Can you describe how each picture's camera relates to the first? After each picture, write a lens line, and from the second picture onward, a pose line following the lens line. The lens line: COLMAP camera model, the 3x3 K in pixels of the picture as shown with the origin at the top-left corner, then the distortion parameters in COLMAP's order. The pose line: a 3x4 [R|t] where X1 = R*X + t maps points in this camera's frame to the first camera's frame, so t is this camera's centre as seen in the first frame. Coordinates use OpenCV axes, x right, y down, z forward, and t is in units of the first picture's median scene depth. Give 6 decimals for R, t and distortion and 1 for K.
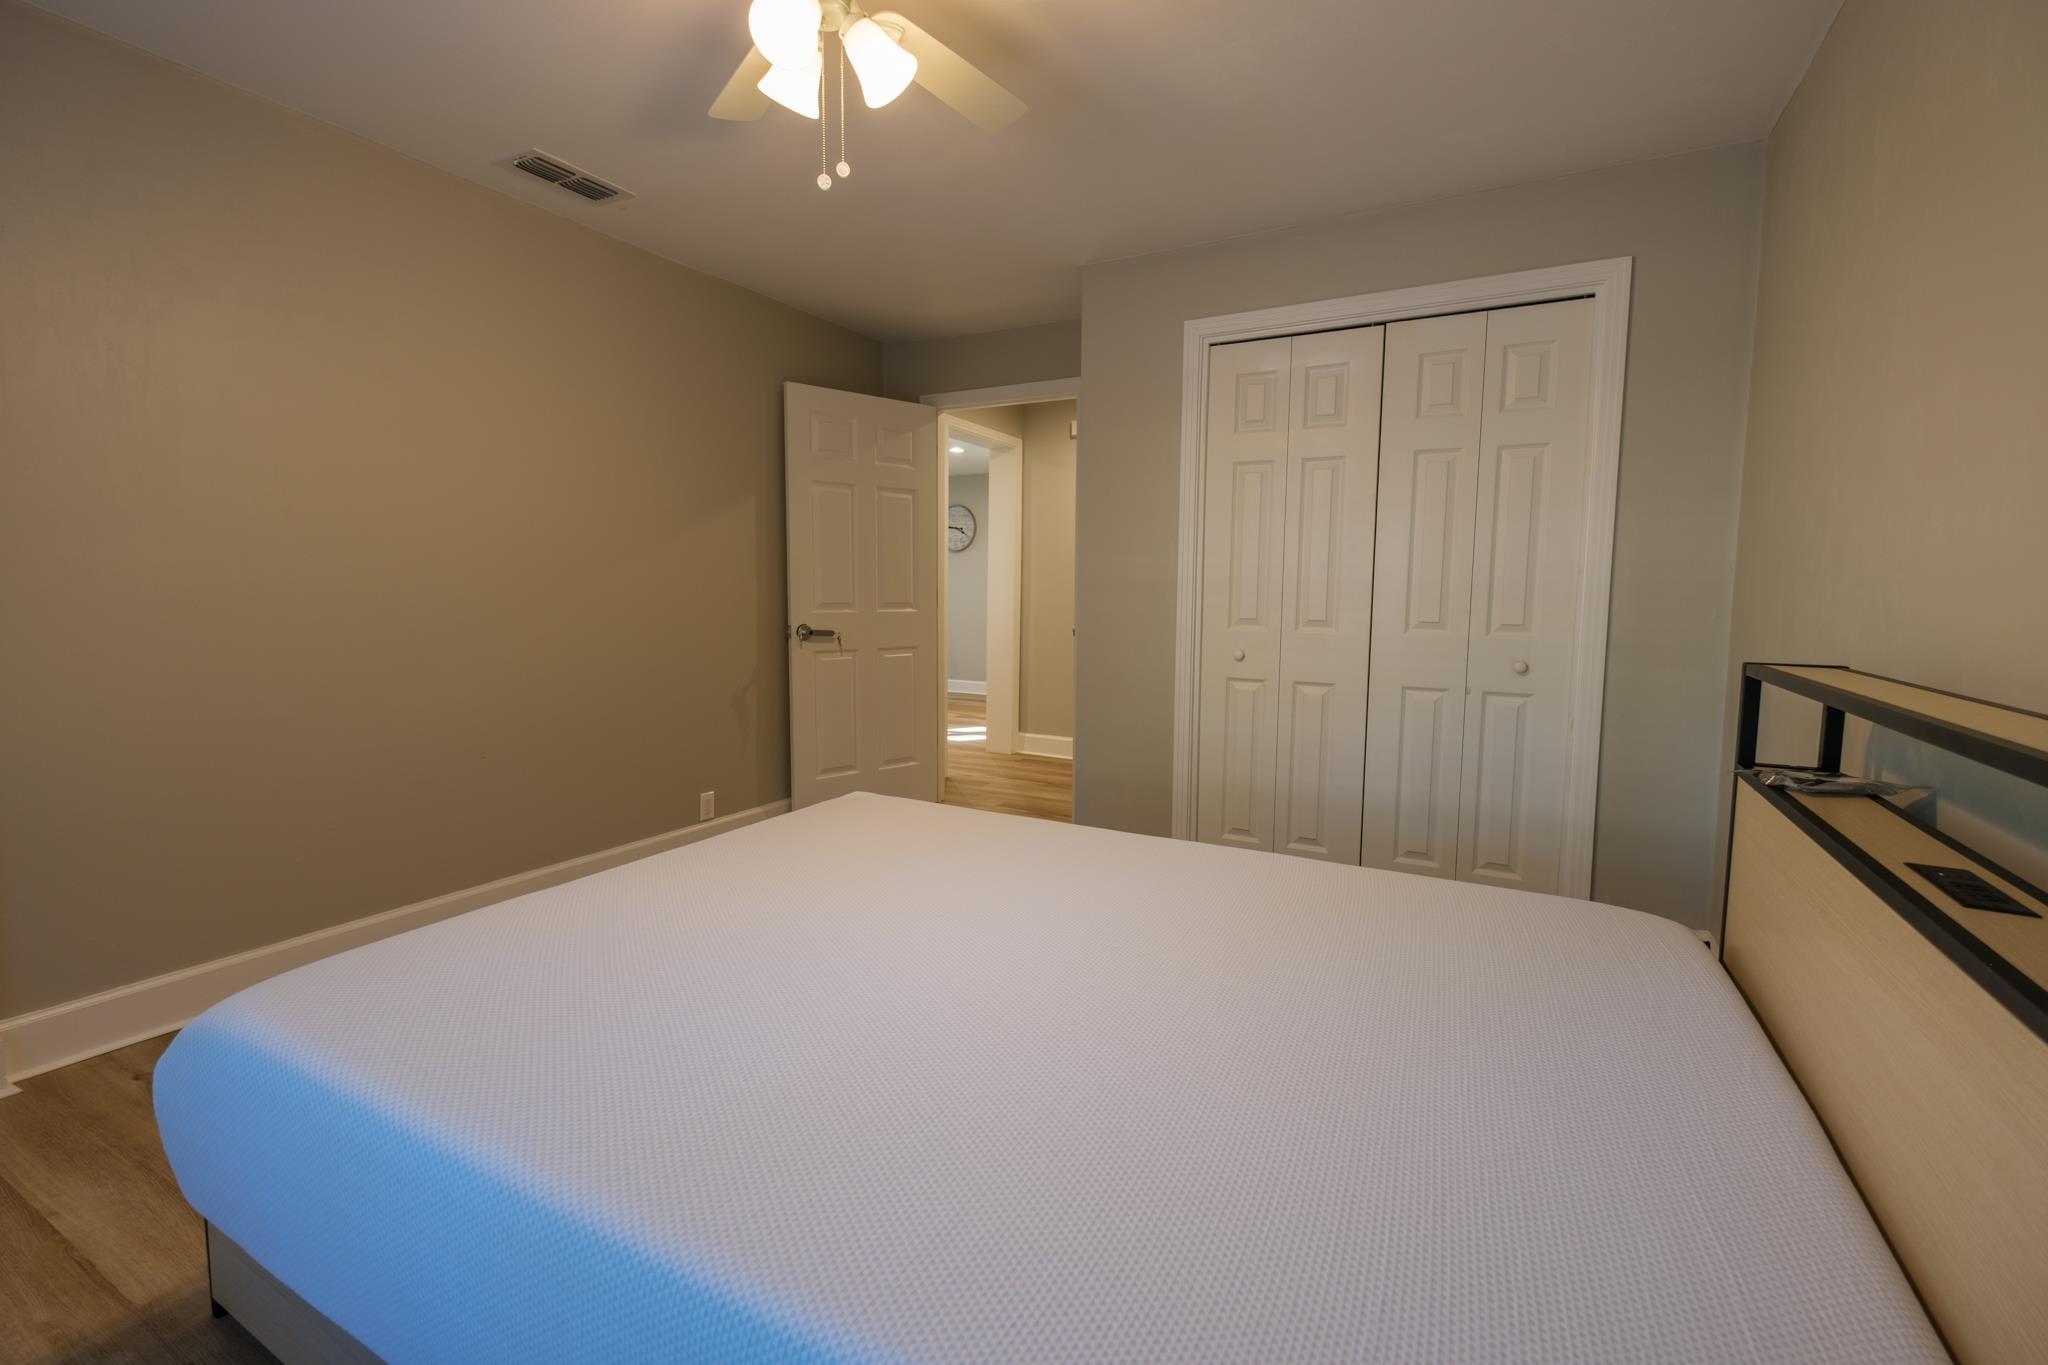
lens RADIAL K [[887.2, 0, 1008.7], [0, 887.2, 677.9], [0, 0, 1]] dist [0.007275, -0.005482]
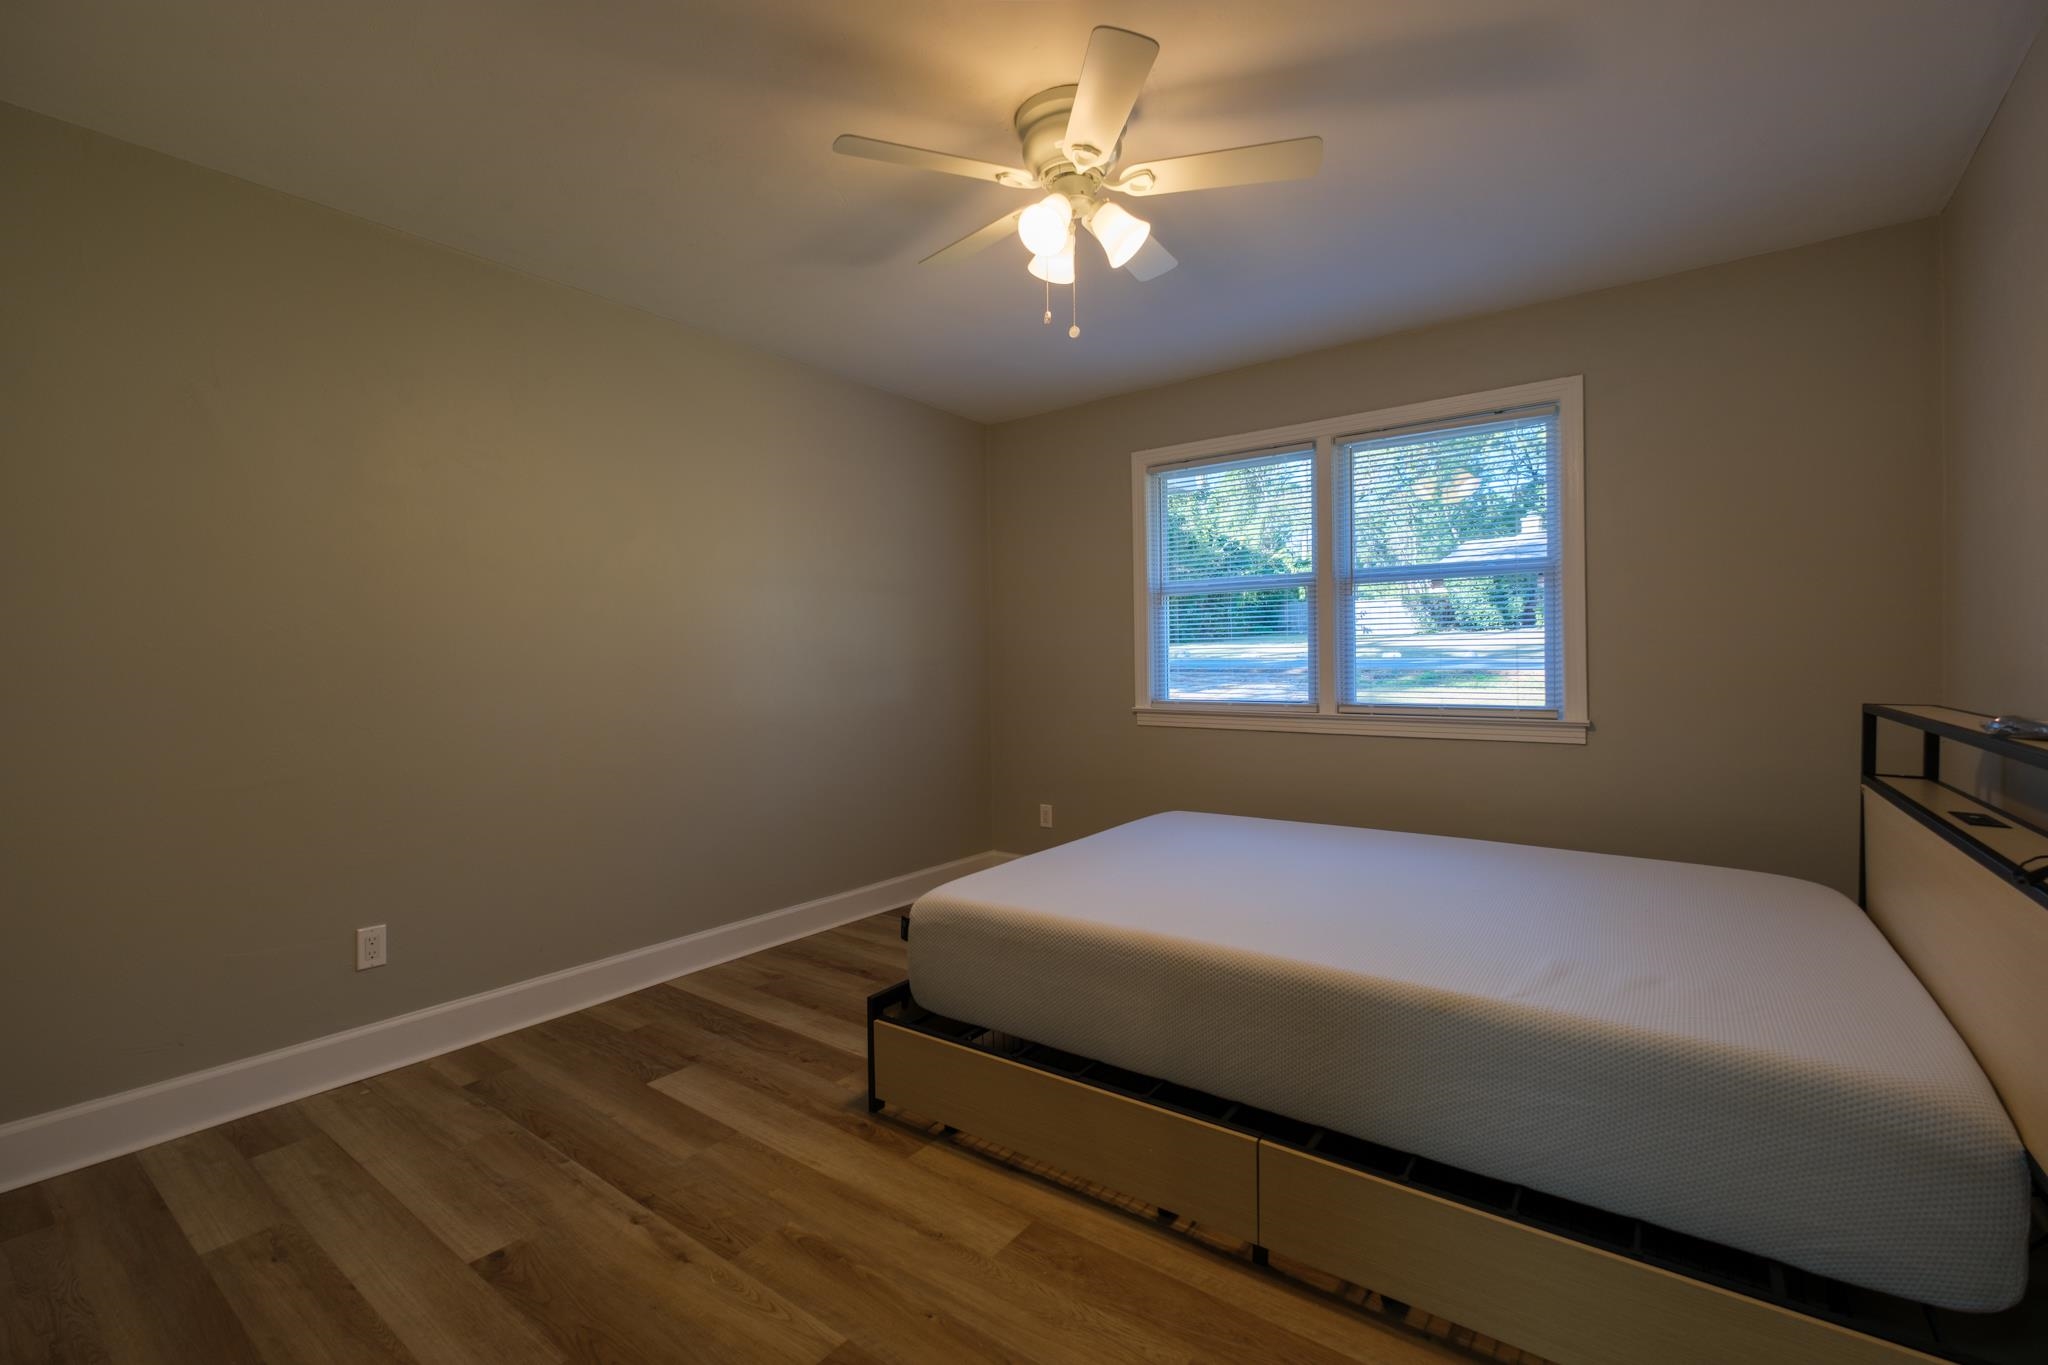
lens RADIAL K [[887.2, 0, 1023.0], [0, 887.2, 672.4], [0, 0, 1]] dist [0.007275, -0.005482]
pose [[0.992172, -0.013772, -0.124116, -0.343248], [0.001928, 0.995471, -0.095046, 0.068105], [0.124863, 0.094063, 0.987705, -0.601218]]
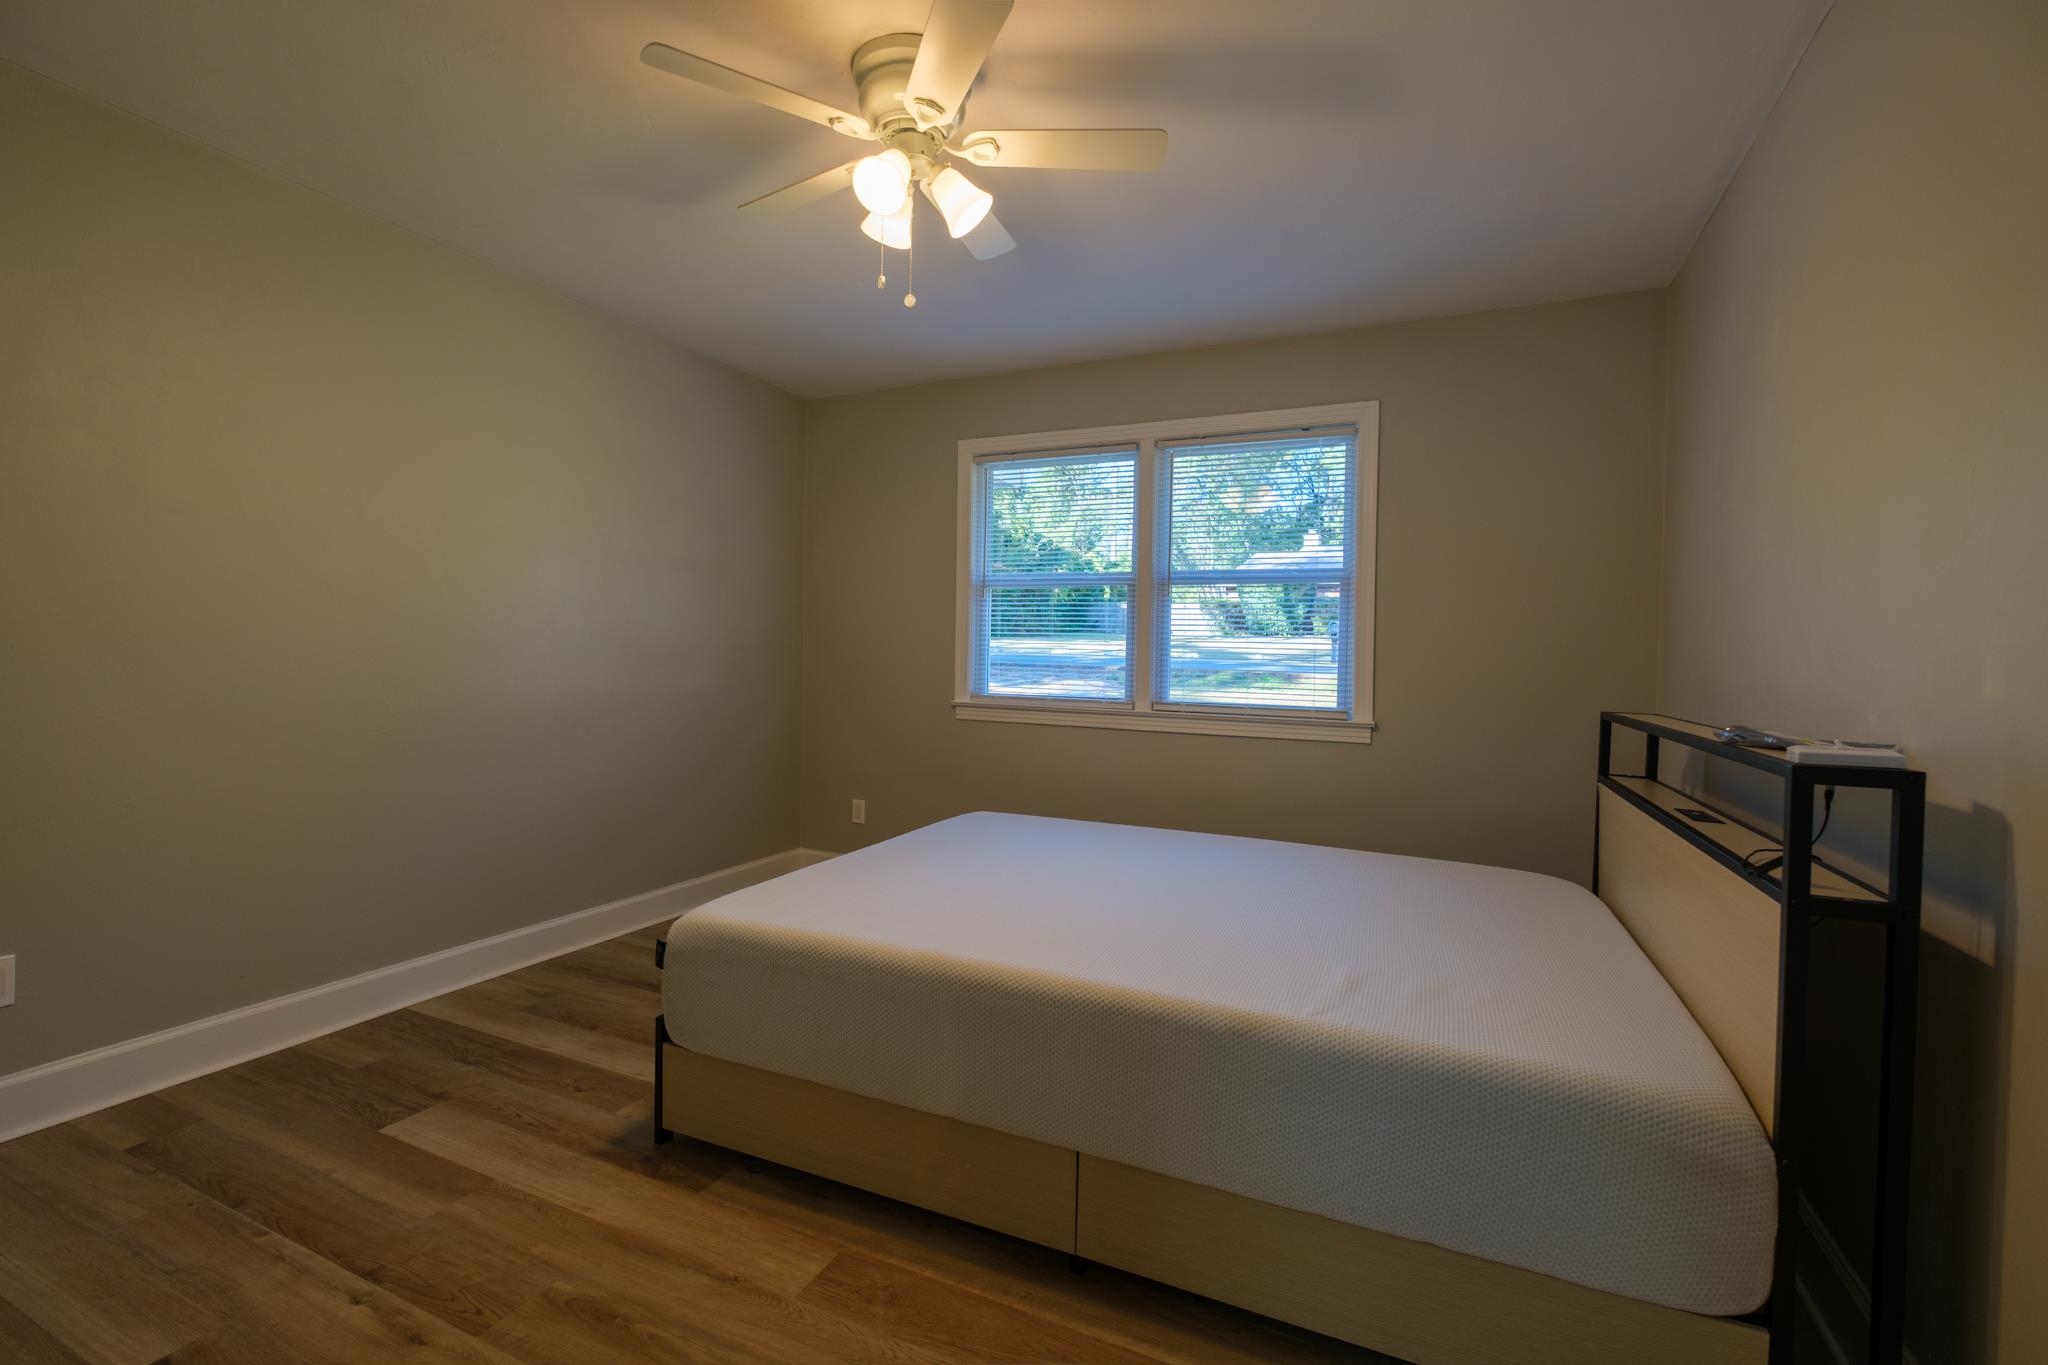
lens RADIAL K [[887.2, 0, 1023.4], [0, 887.2, 673.2], [0, 0, 1]] dist [0.007275, -0.005482]
pose [[0.996170, 0.014681, 0.086200, -0.367607], [-0.007244, 0.996273, -0.085955, 0.061776], [-0.087140, 0.085002, 0.992563, -0.530696]]
